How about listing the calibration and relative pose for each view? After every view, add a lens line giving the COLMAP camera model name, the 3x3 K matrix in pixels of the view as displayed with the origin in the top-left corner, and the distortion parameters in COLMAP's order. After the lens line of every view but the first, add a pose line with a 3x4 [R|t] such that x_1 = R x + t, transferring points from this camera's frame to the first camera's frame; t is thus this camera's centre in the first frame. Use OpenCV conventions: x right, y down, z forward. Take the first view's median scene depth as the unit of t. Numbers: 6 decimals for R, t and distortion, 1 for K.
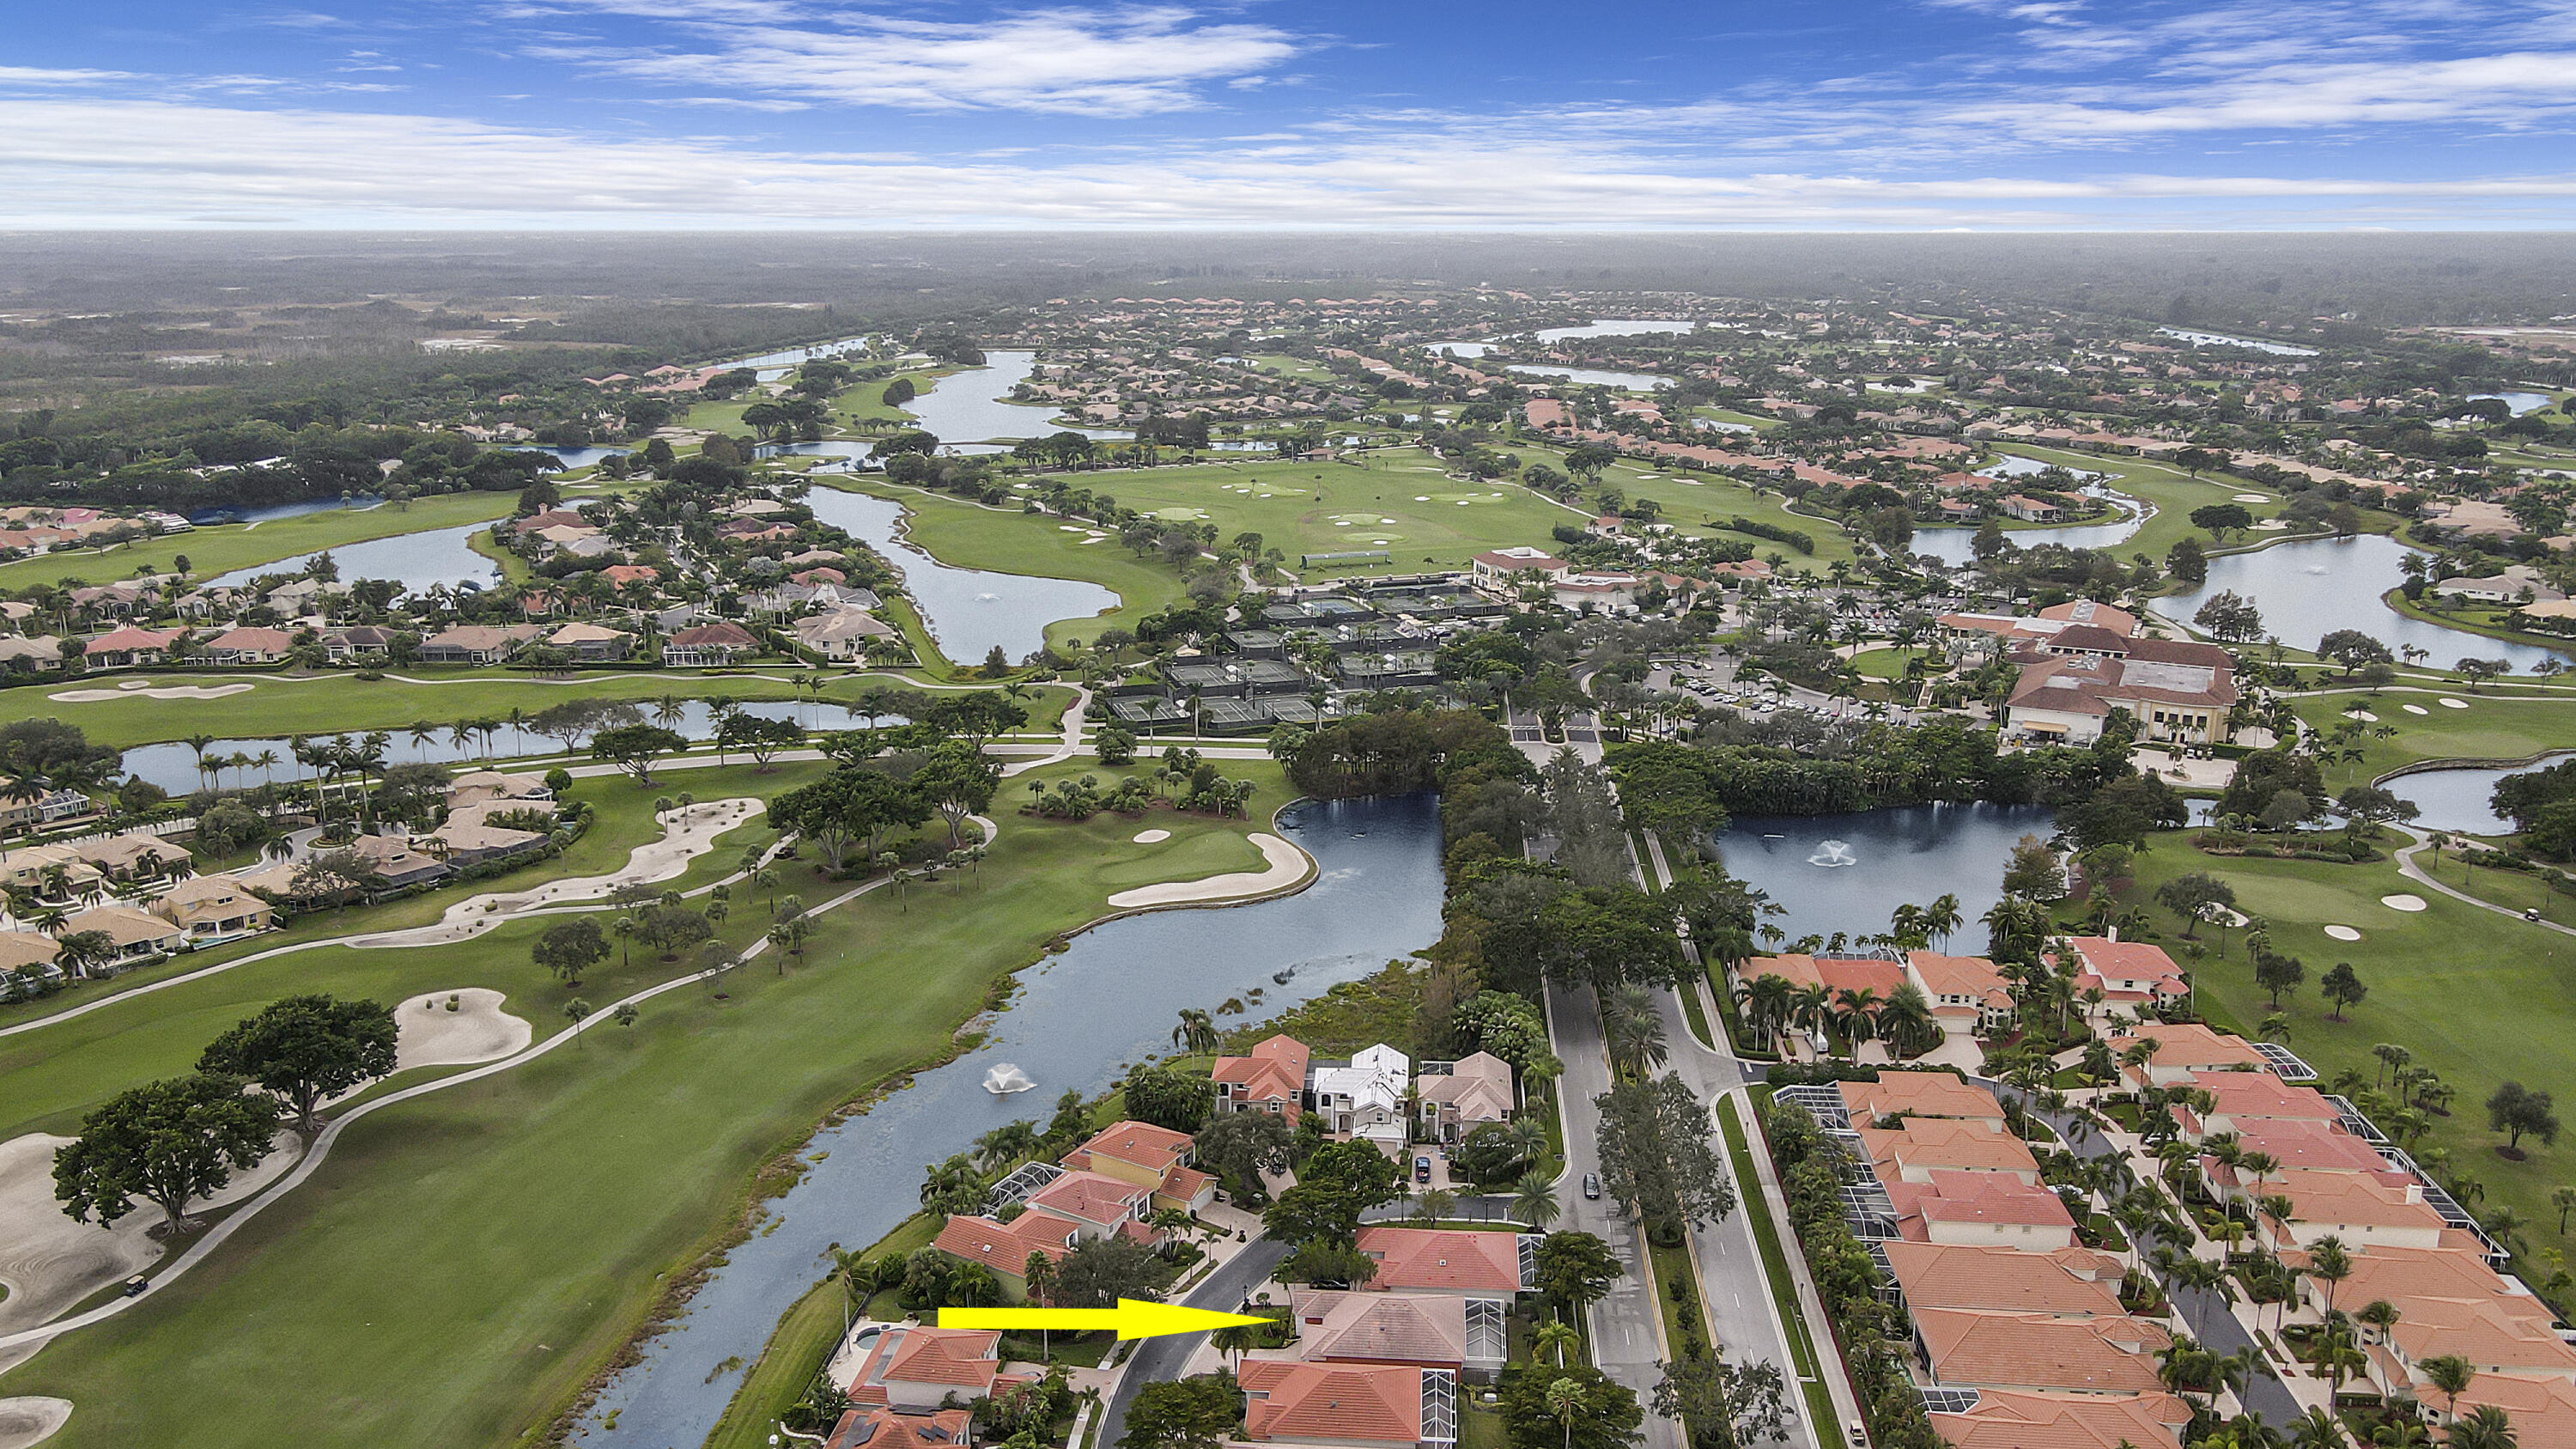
lens RADIAL K [[2087.5, 0, 1288.0], [0, 2087.5, 724.5], [0, 0, 1]] dist [0.005039, -0.089373]
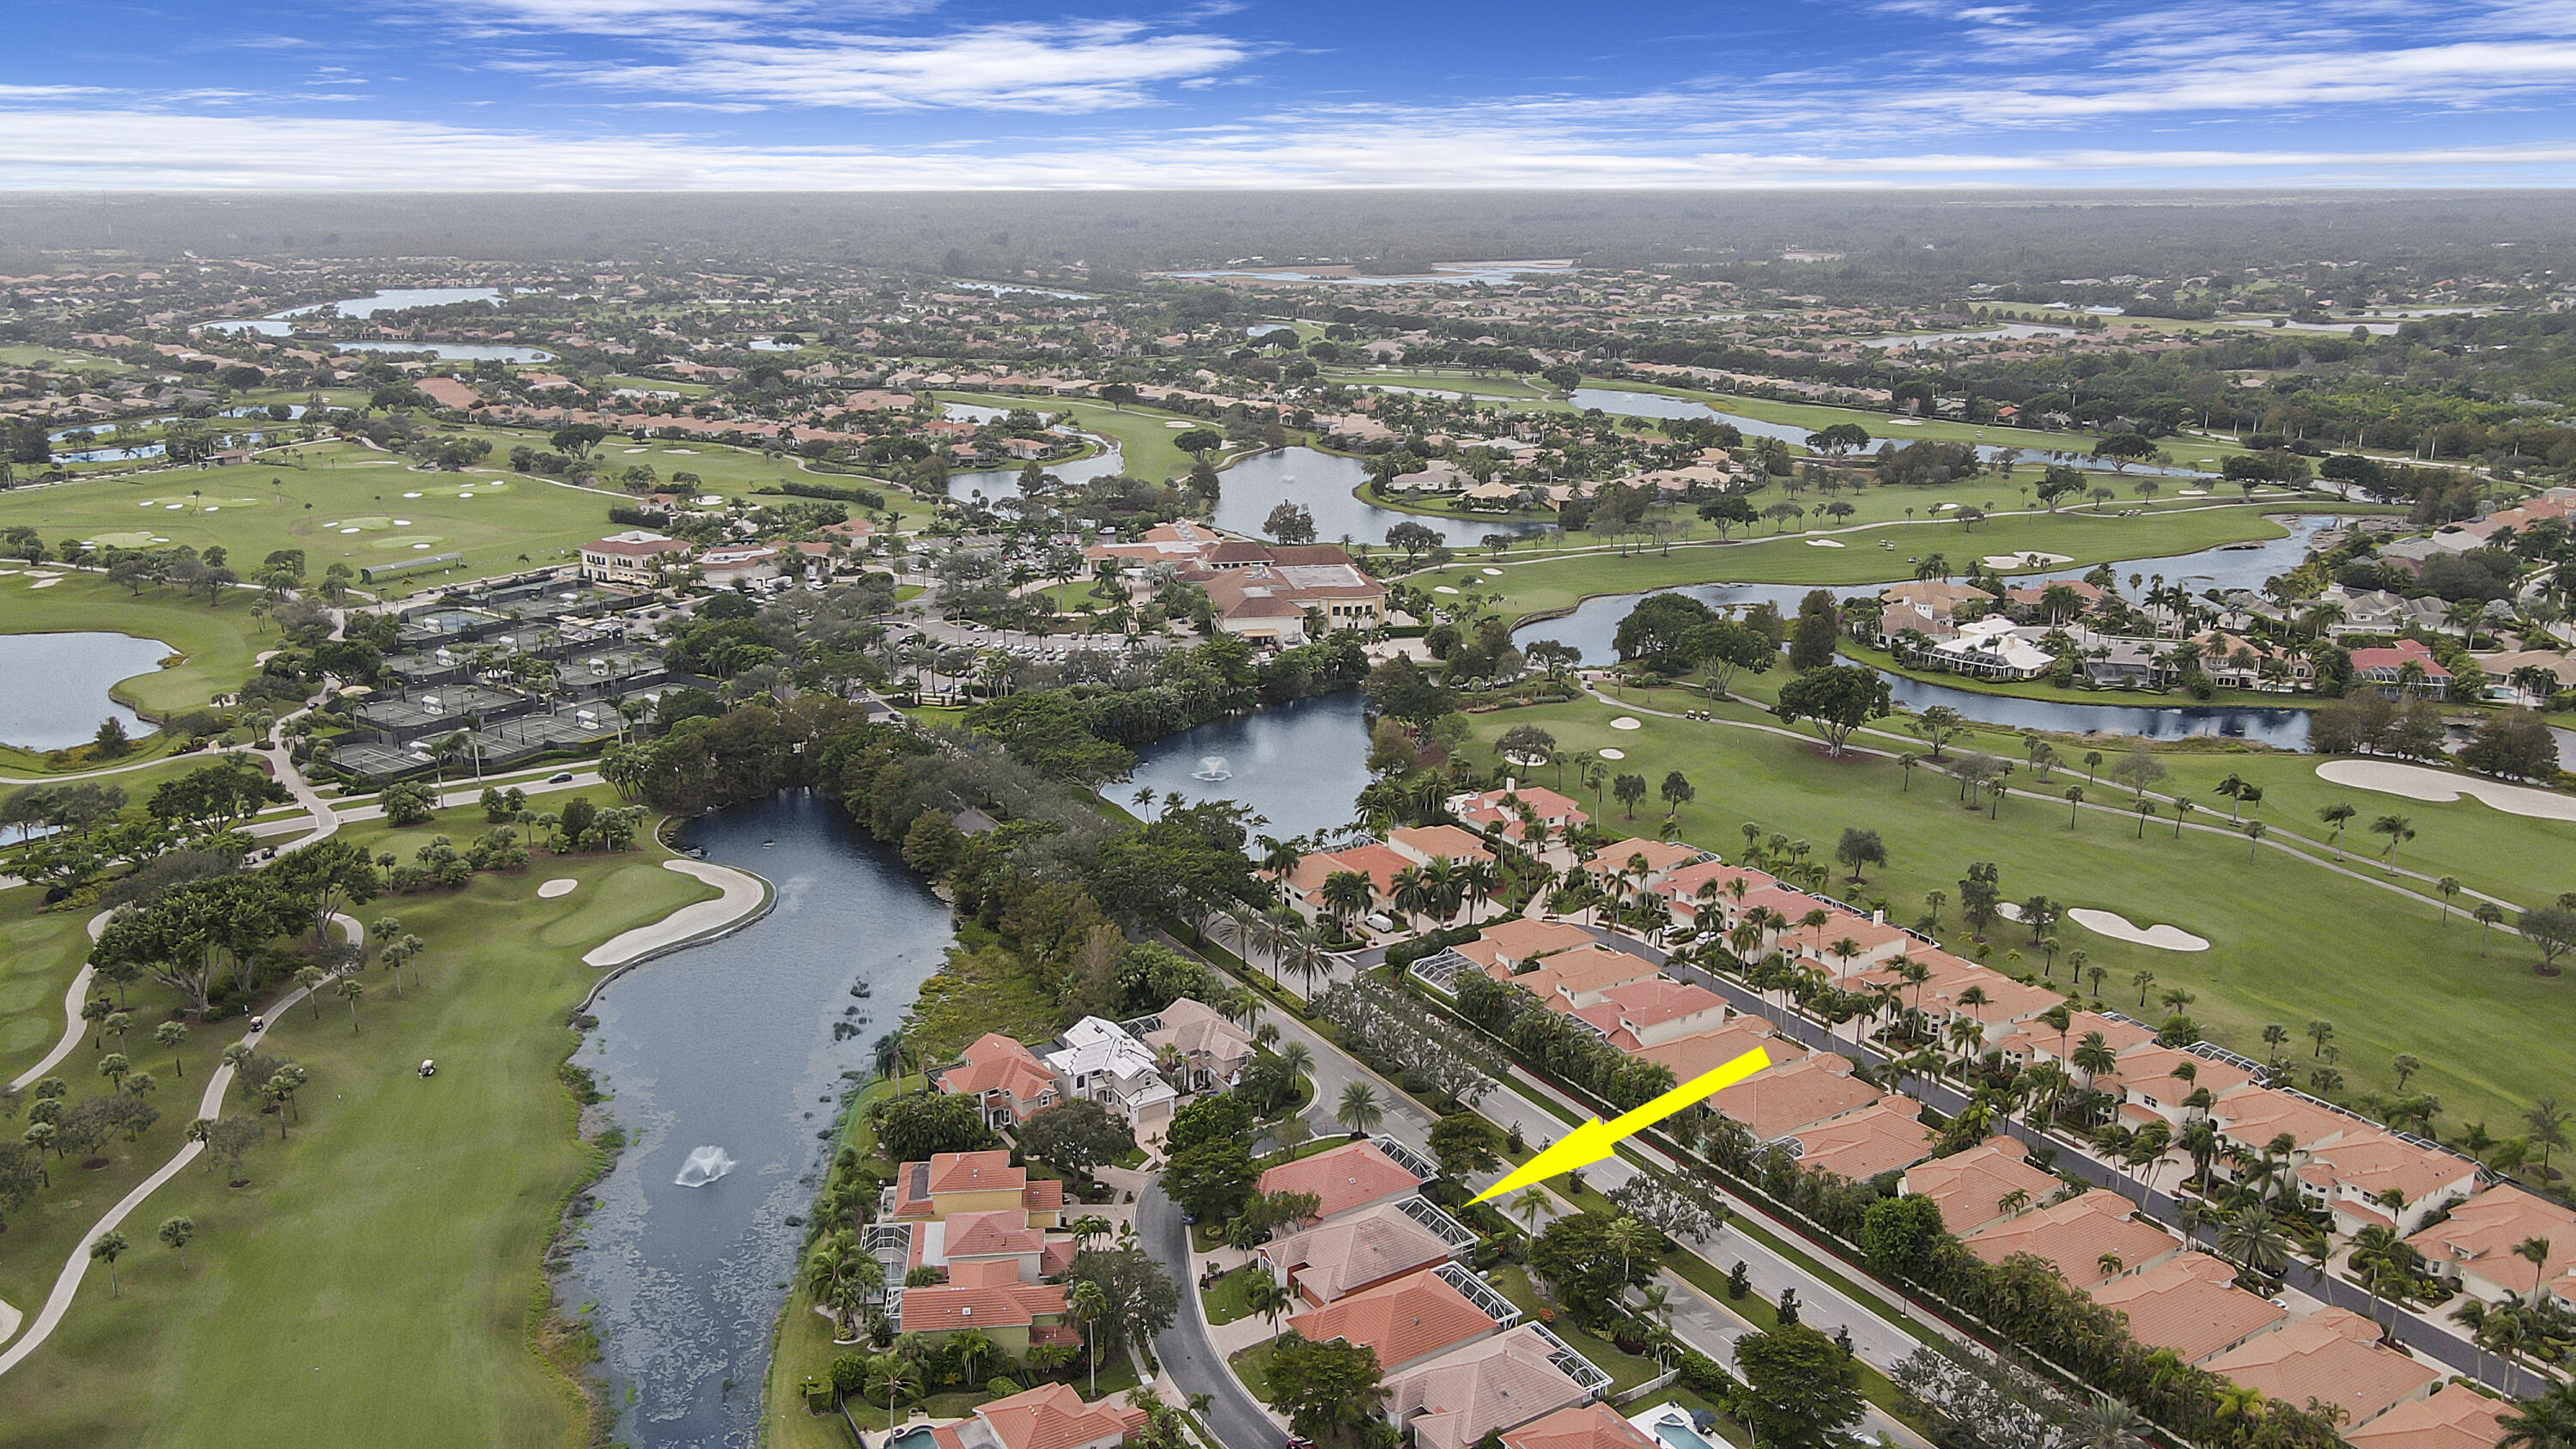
lens RADIAL K [[2019.8, 0, 1287.4], [0, 2019.8, 657.1], [0, 0, 1]] dist [0.142528, -0.004347]
pose [[0.821516, -0.147564, 0.550760, -0.565753], [0.152381, 0.987617, 0.037320, -0.058562], [-0.549447, 0.053266, 0.833829, 0.169269]]
